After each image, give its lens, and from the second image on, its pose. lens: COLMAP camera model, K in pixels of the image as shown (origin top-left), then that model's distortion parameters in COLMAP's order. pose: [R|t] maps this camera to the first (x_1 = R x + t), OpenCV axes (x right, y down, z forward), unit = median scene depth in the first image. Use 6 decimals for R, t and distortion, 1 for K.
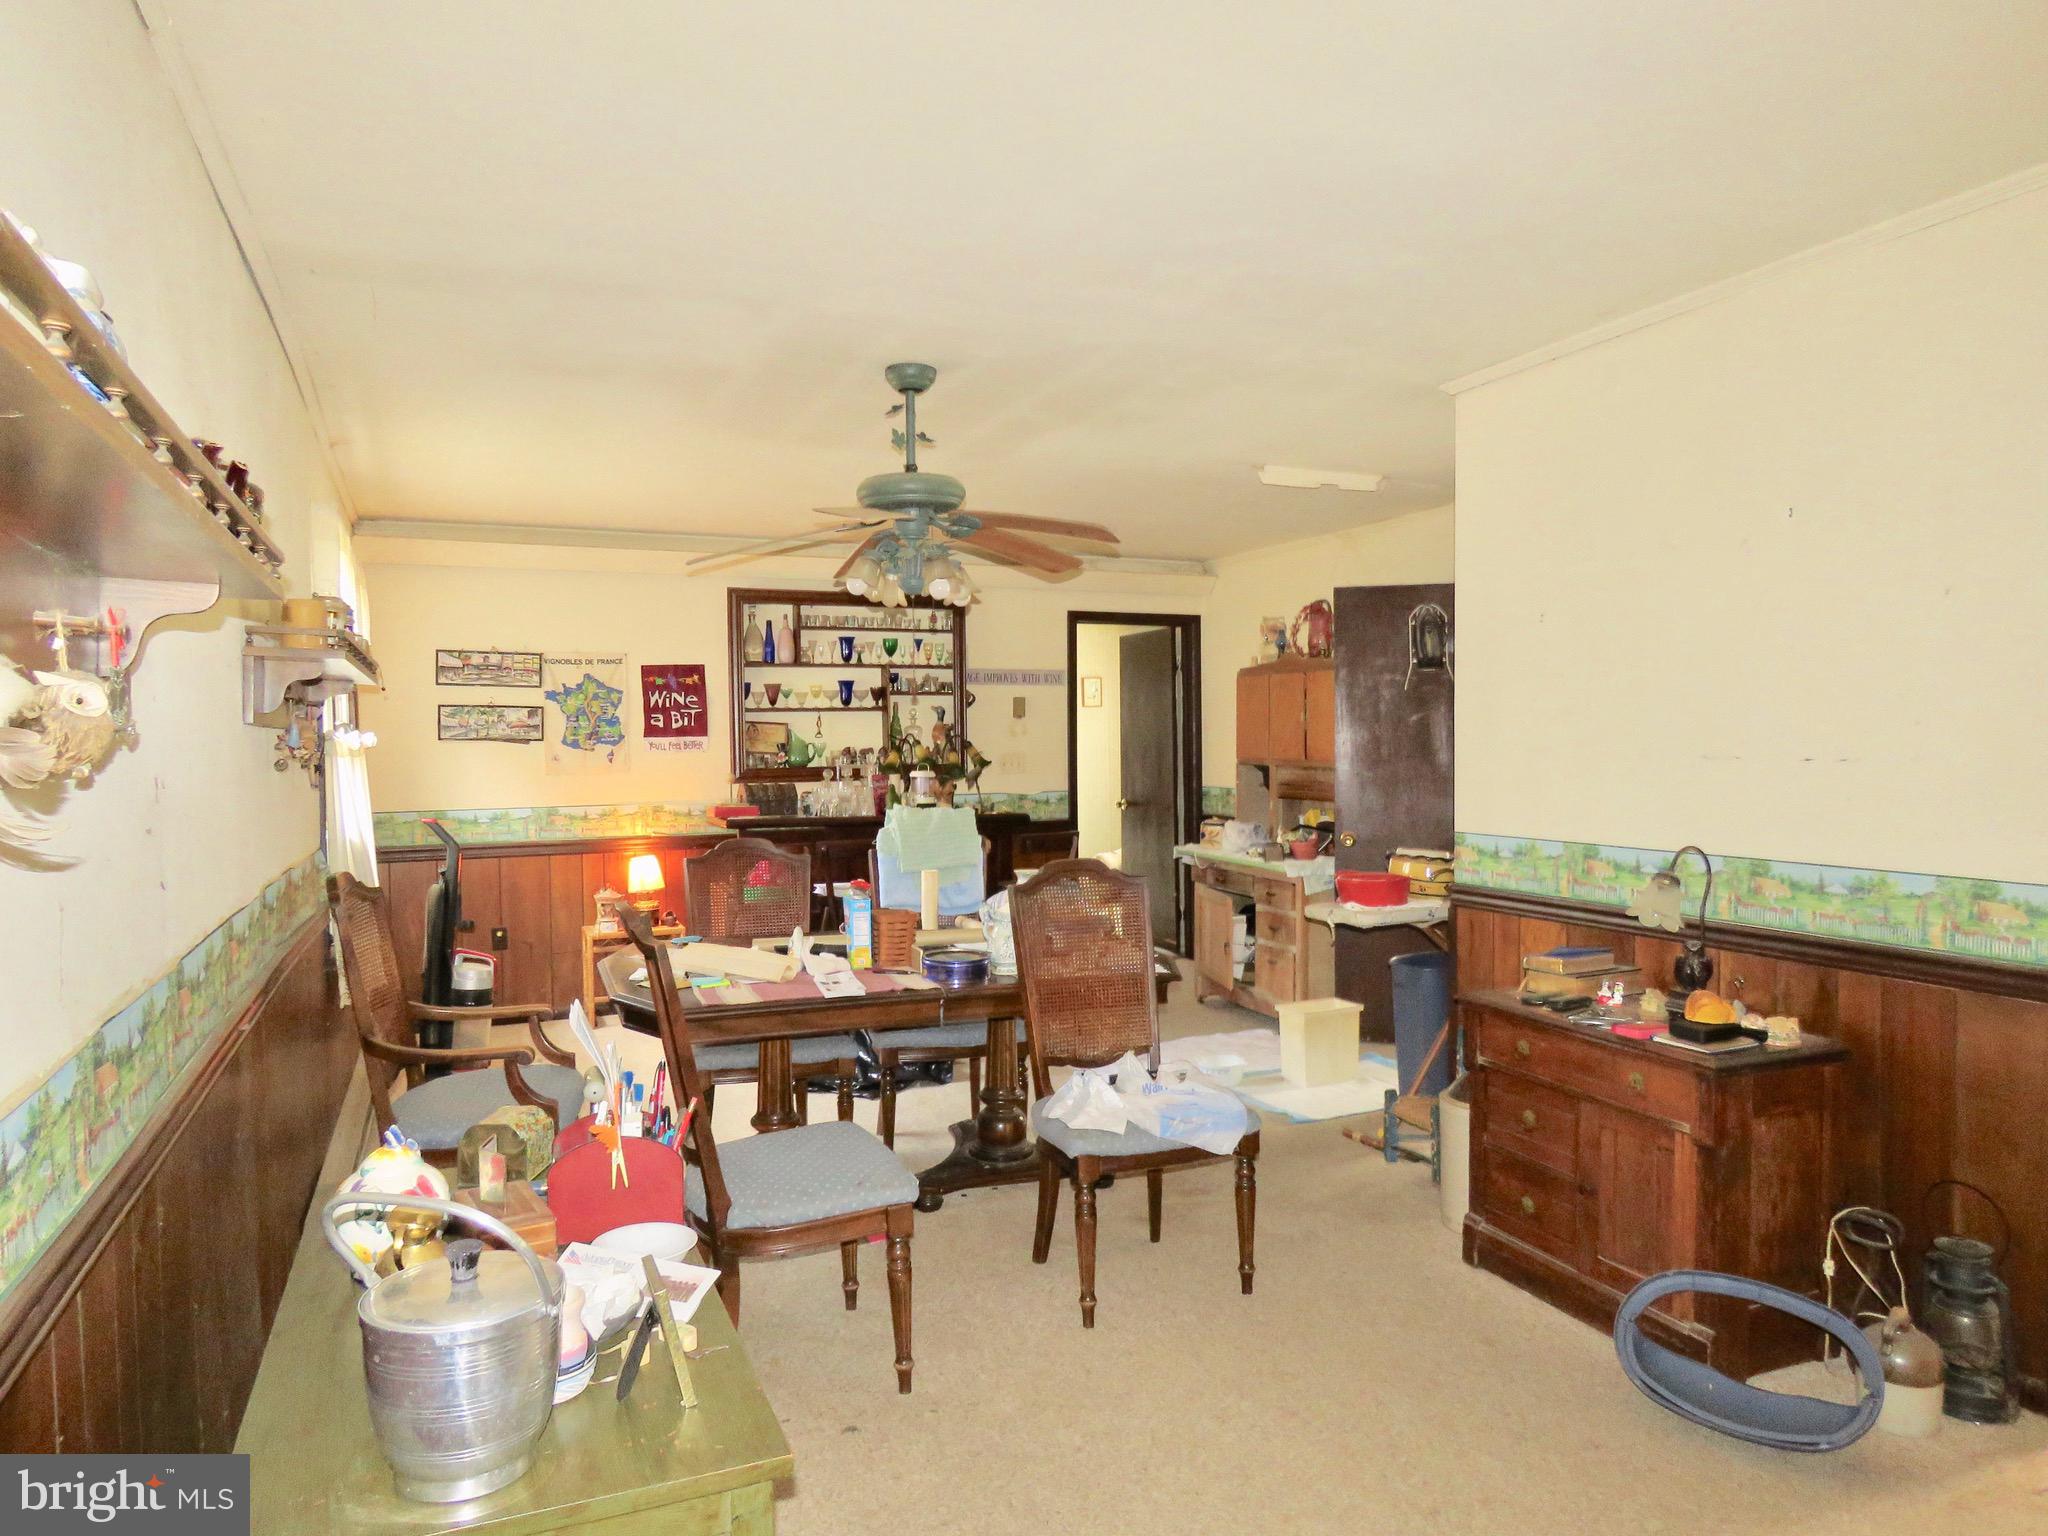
lens RADIAL K [[1296.1, 0, 1018.5], [0, 1296.1, 772.6], [0, 0, 1]] dist [-0.003336, -0.002861]
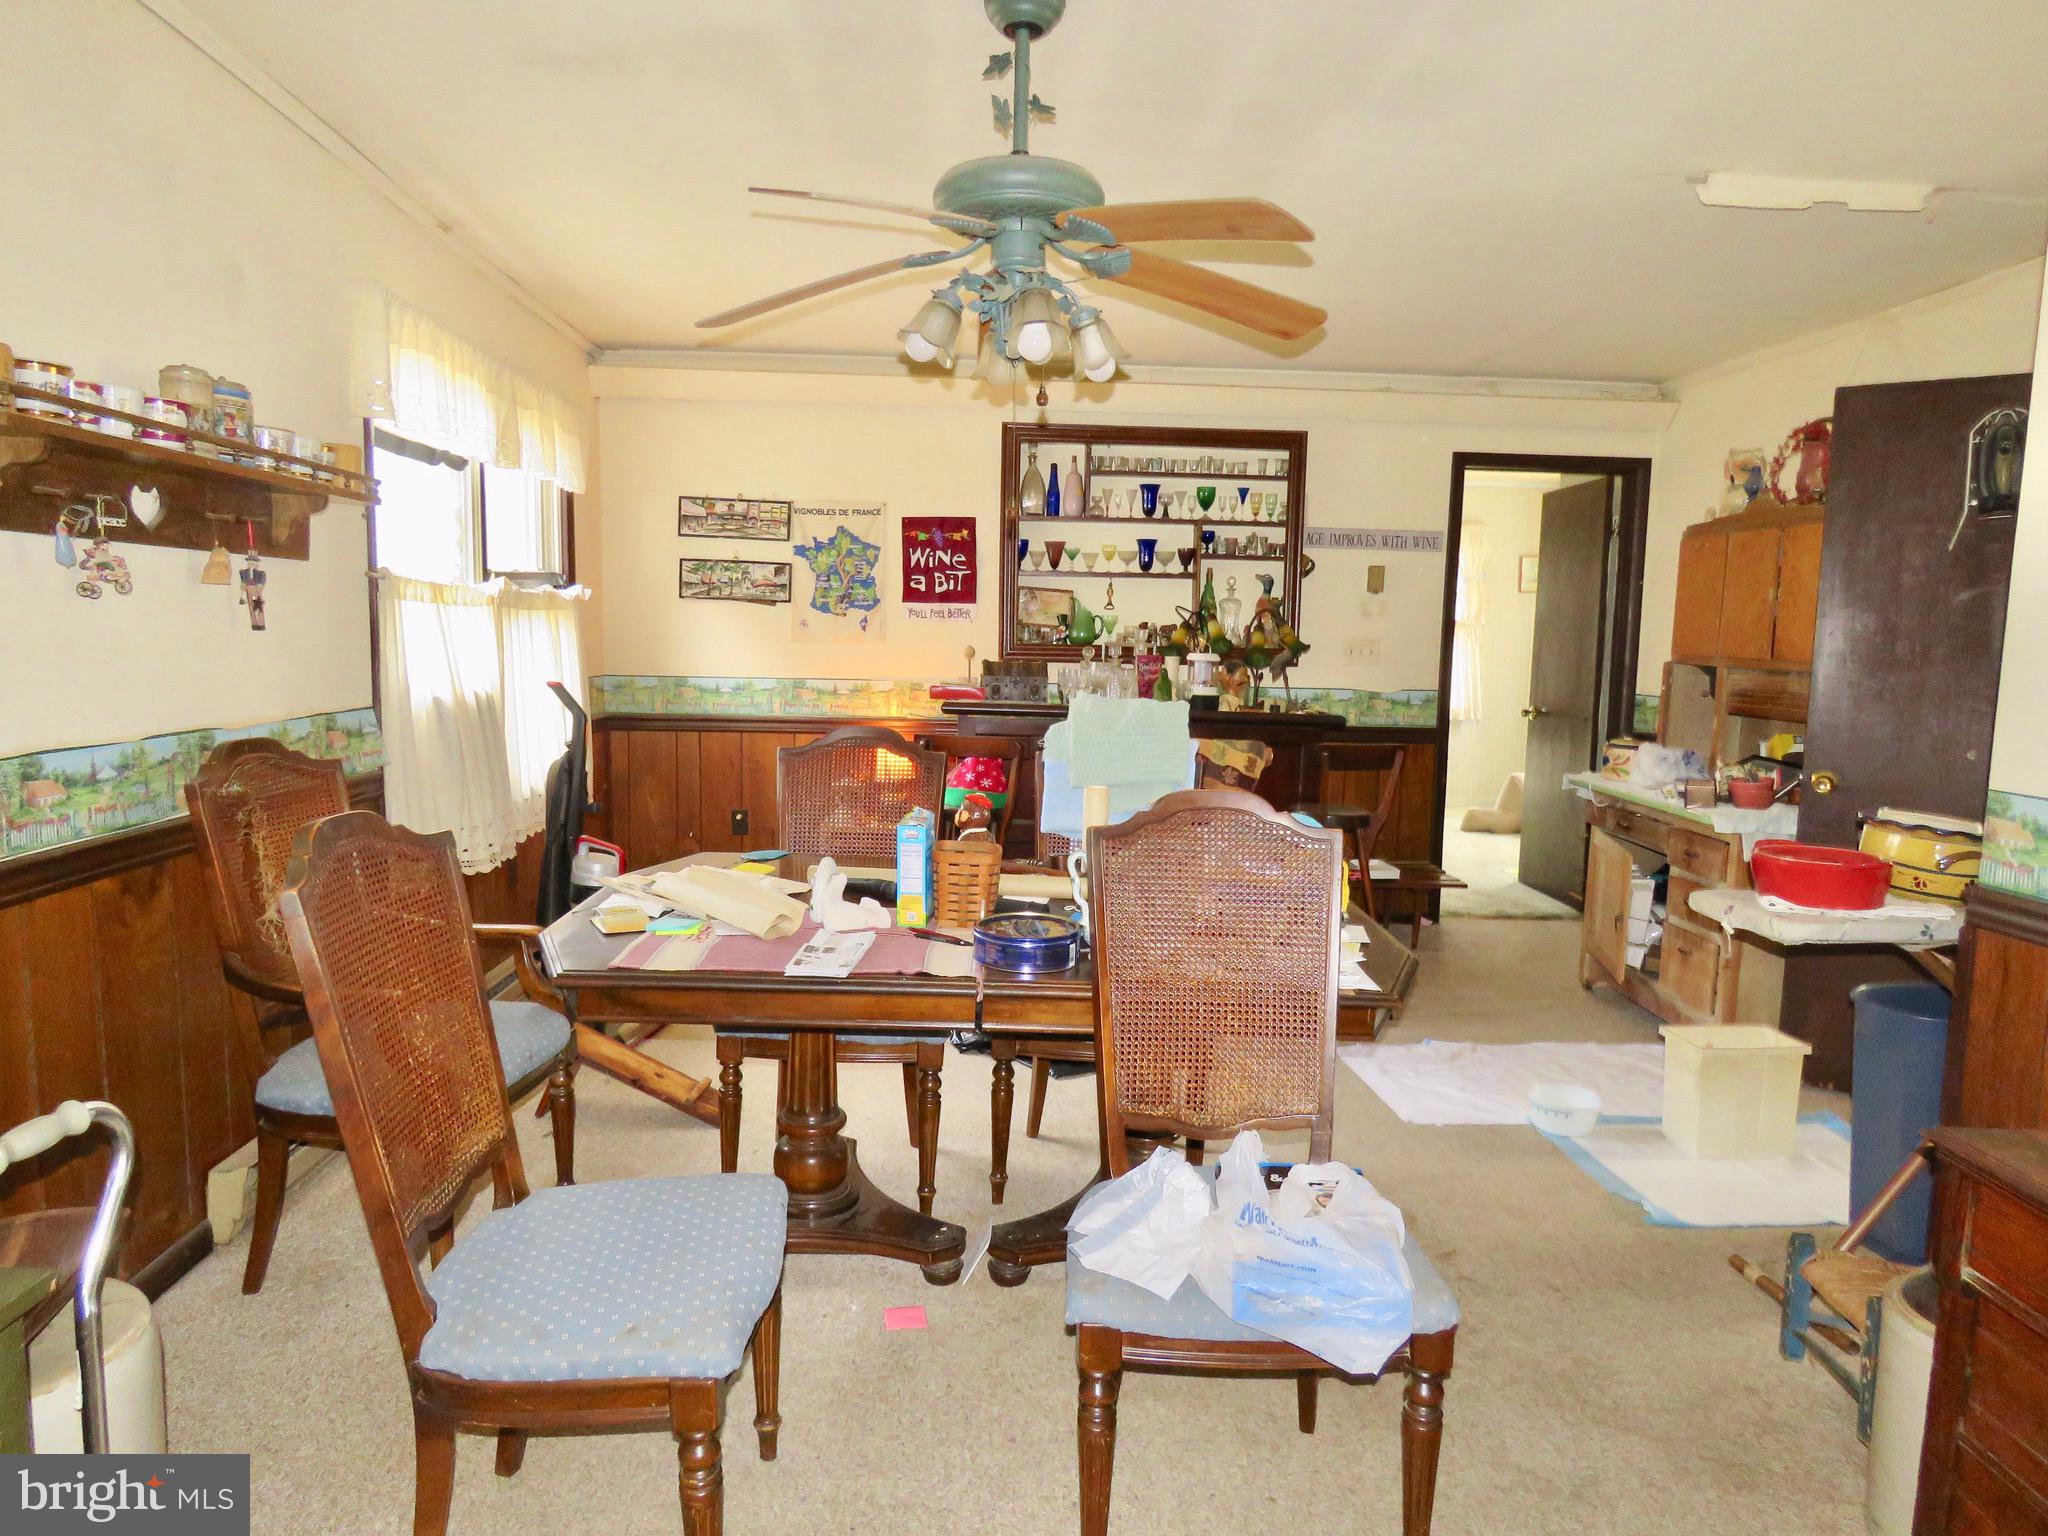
lens RADIAL K [[1296.1, 0, 1025.3], [0, 1296.1, 770.0], [0, 0, 1]] dist [-0.003336, -0.002861]
pose [[0.934625, 0.070168, -0.348644, 0.096504], [-0.041918, 0.995244, 0.087931, 0.004513], [0.353156, -0.067568, 0.933121, 0.231281]]
